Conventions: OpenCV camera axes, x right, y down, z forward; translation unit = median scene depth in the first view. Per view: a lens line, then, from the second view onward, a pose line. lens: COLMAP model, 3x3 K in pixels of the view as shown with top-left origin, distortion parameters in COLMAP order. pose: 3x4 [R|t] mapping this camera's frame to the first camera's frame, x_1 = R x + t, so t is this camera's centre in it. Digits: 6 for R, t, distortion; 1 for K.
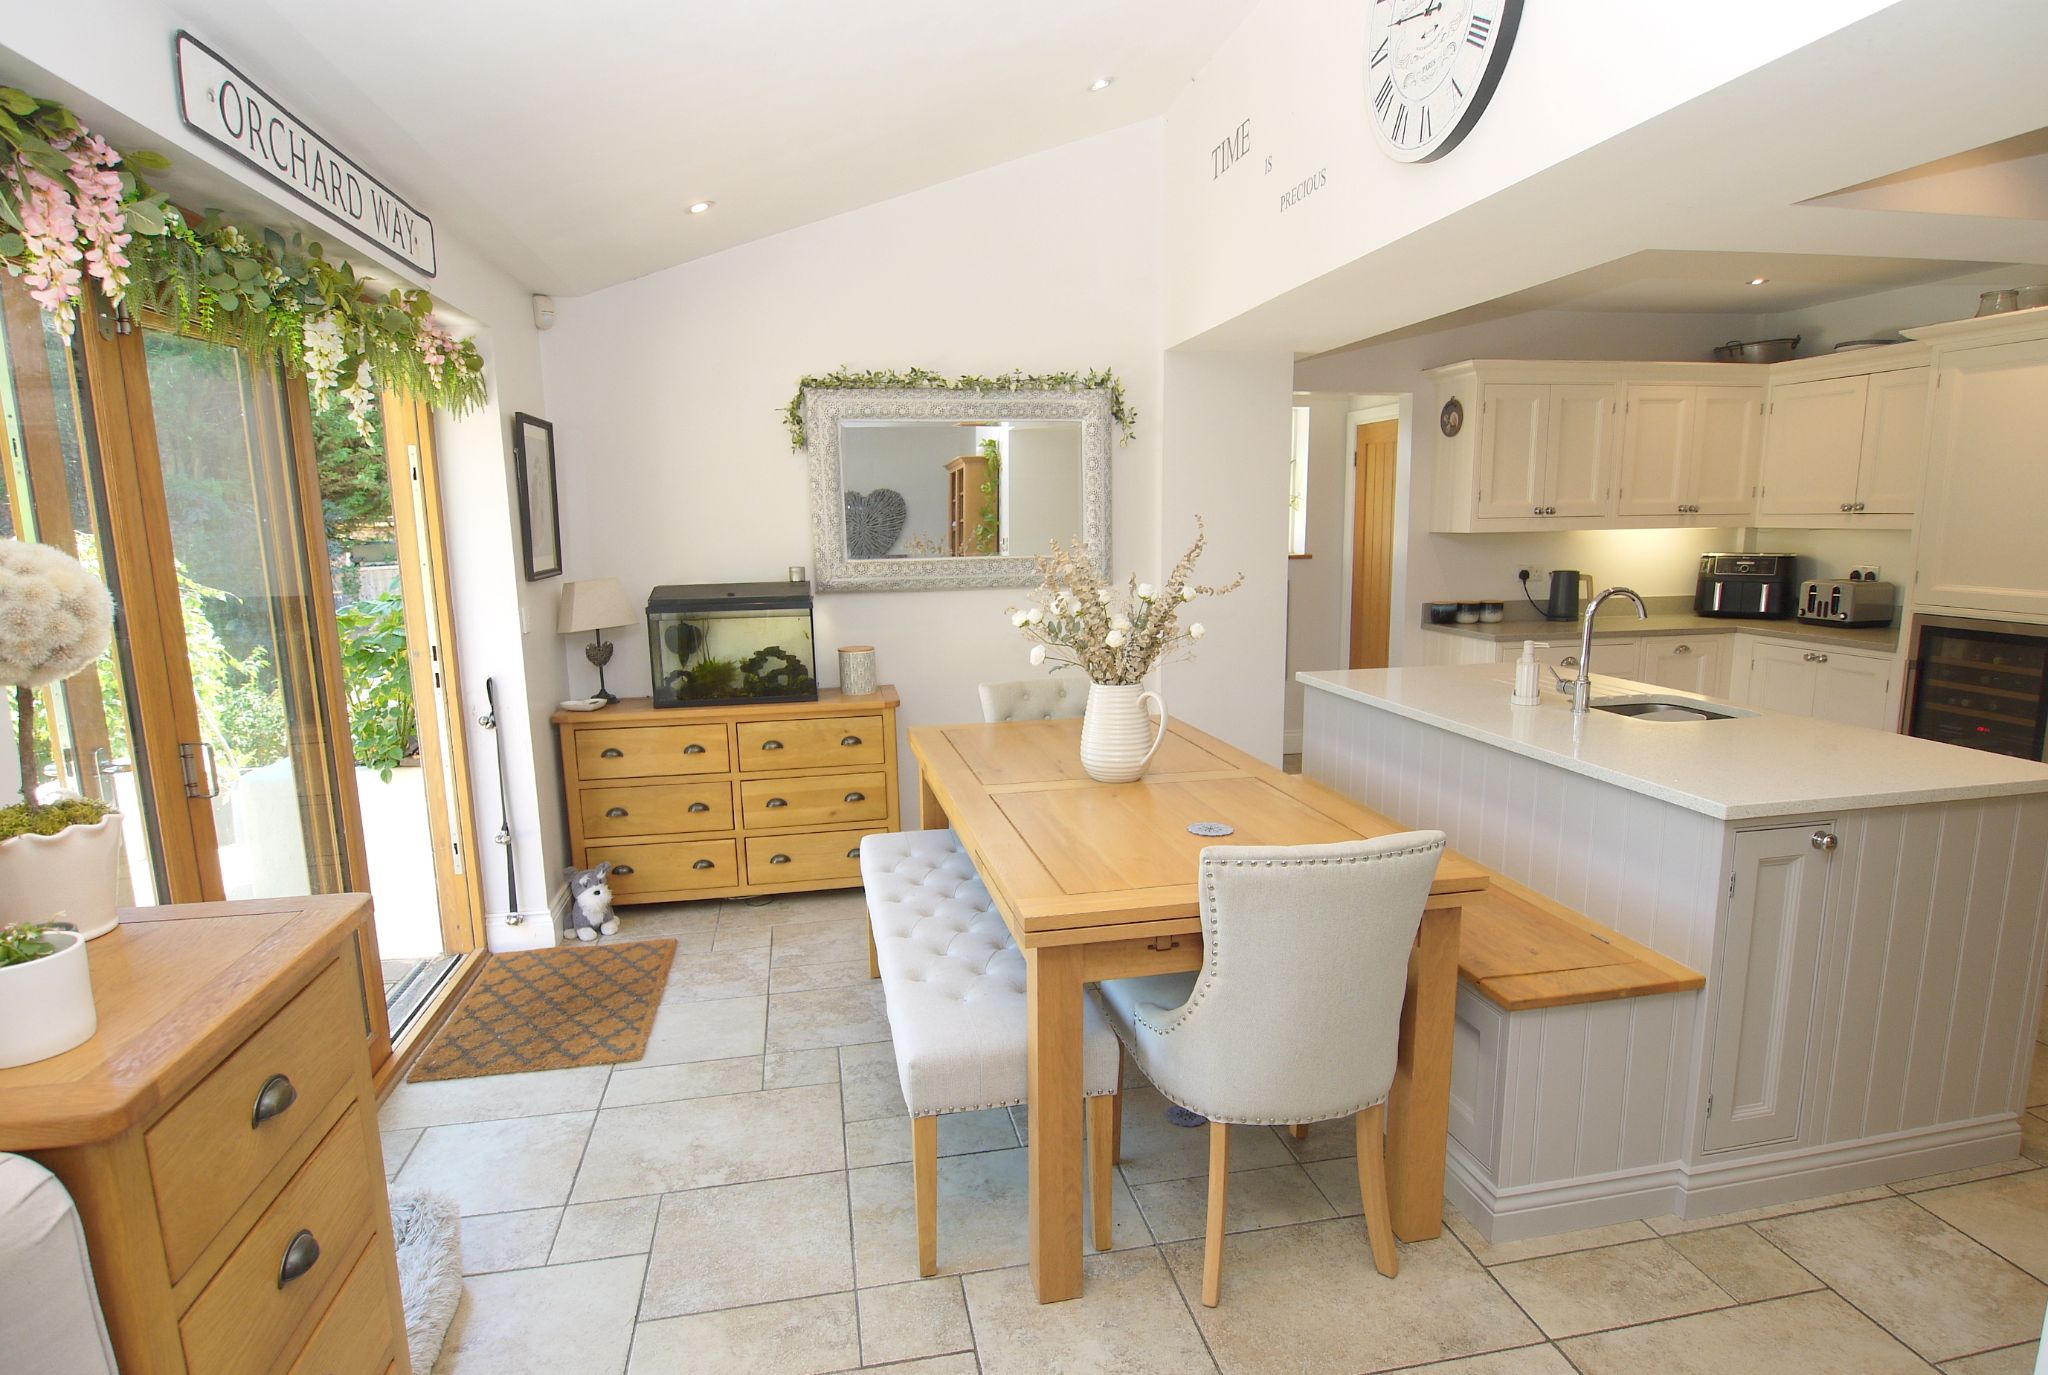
lens RADIAL K [[1087.0, 0, 1023.3], [0, 1087.0, 693.5], [0, 0, 1]] dist [-0.015759, -0.002284]
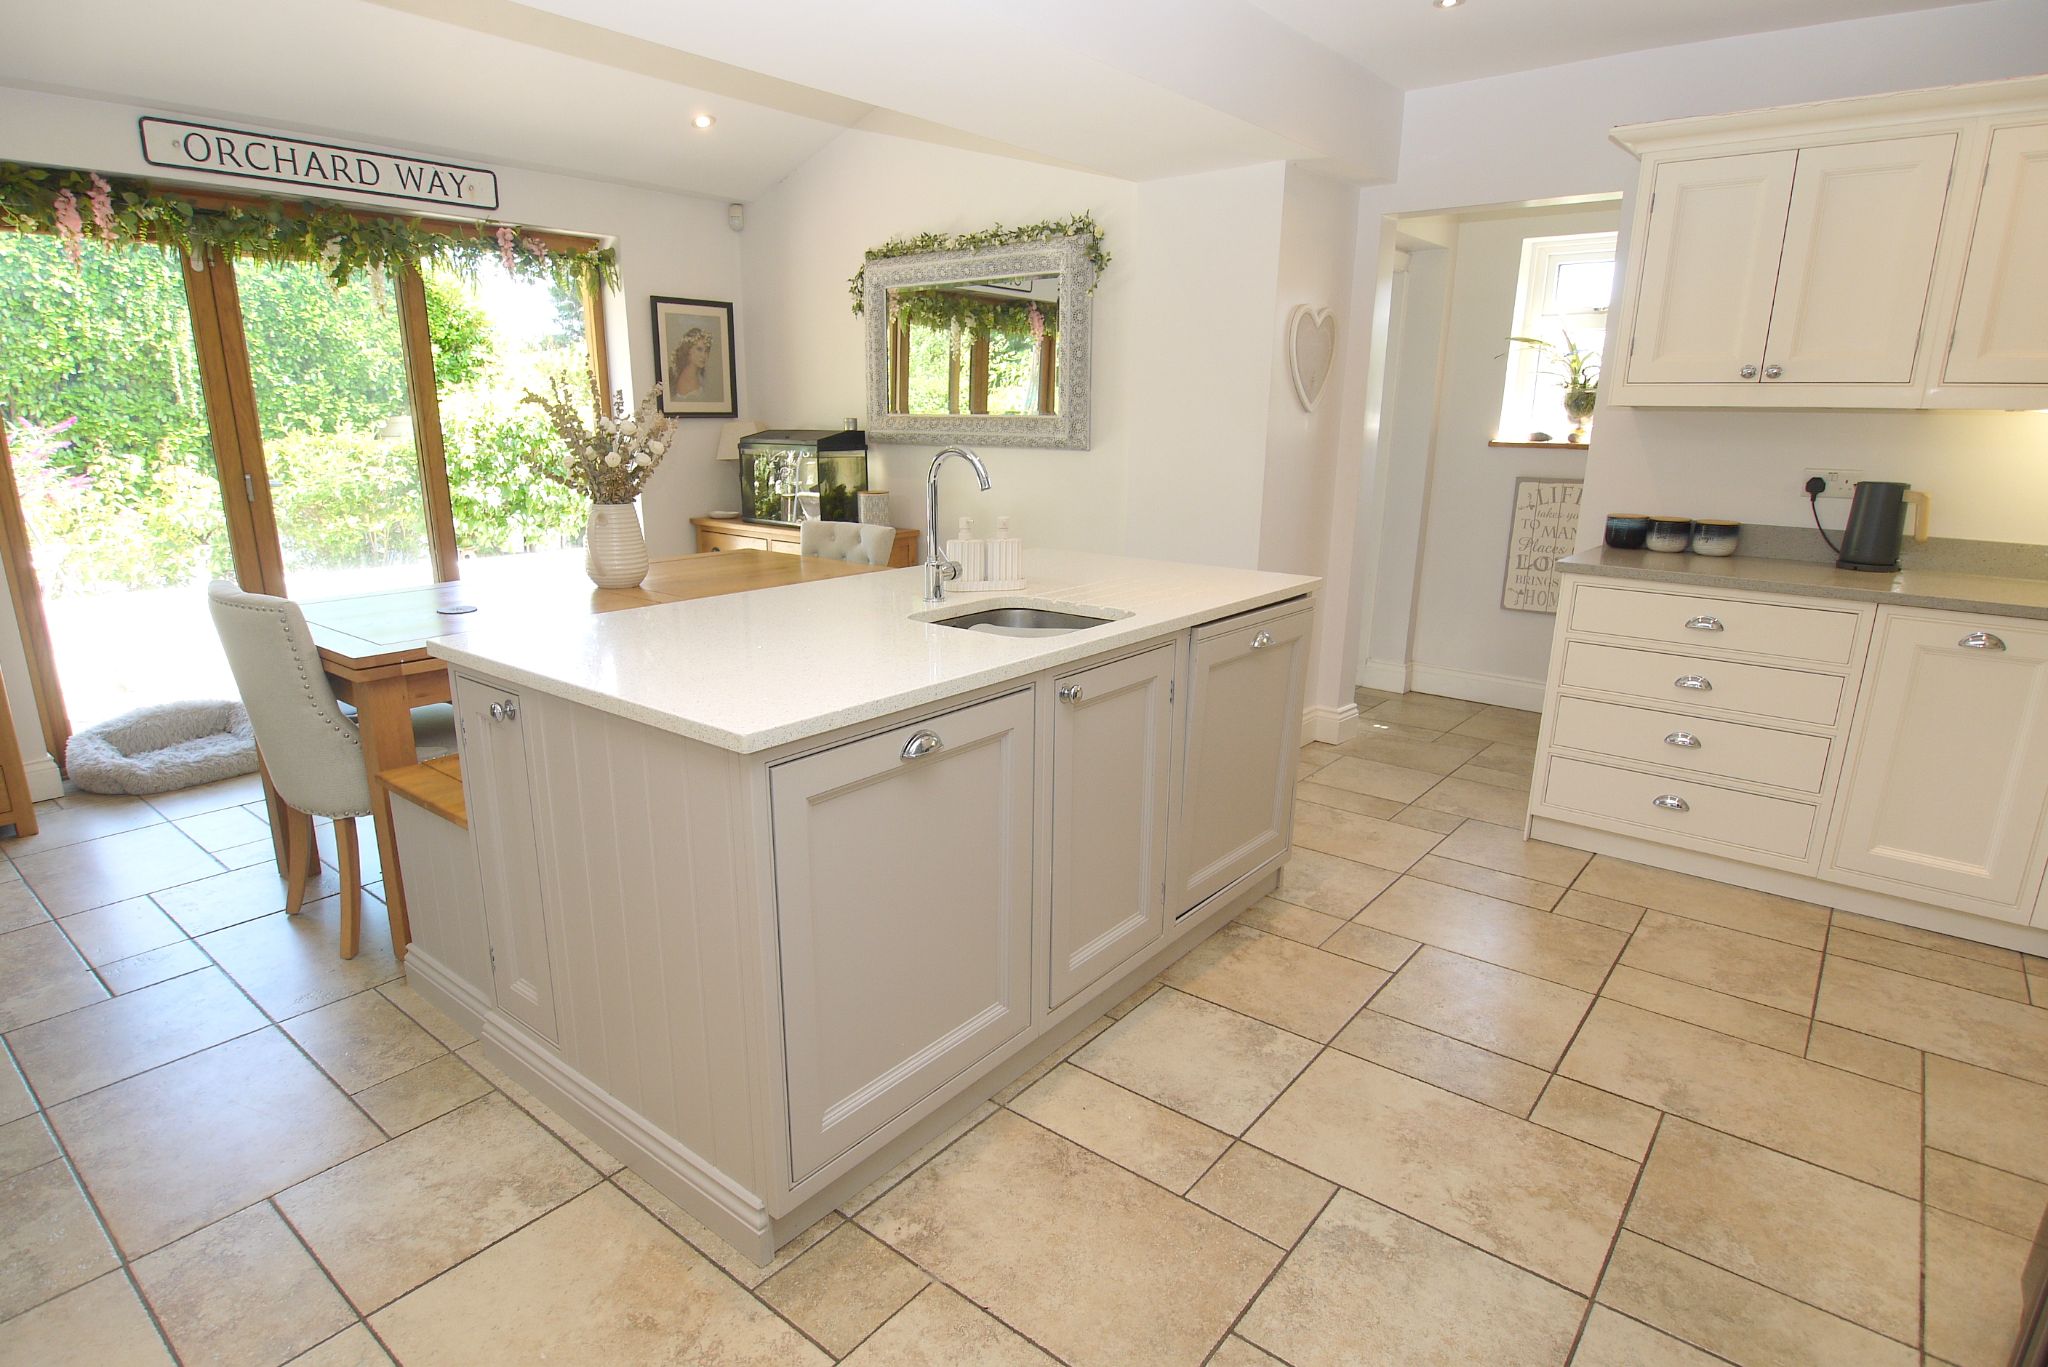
lens RADIAL K [[1087.0, 0, 1026.1], [0, 1087.0, 689.4], [0, 0, 1]] dist [-0.015759, -0.002284]
pose [[0.646653, 0.210655, -0.733120, 0.798168], [-0.142044, 0.977554, 0.155600, -0.037545], [0.749442, 0.003516, 0.662060, 0.349724]]
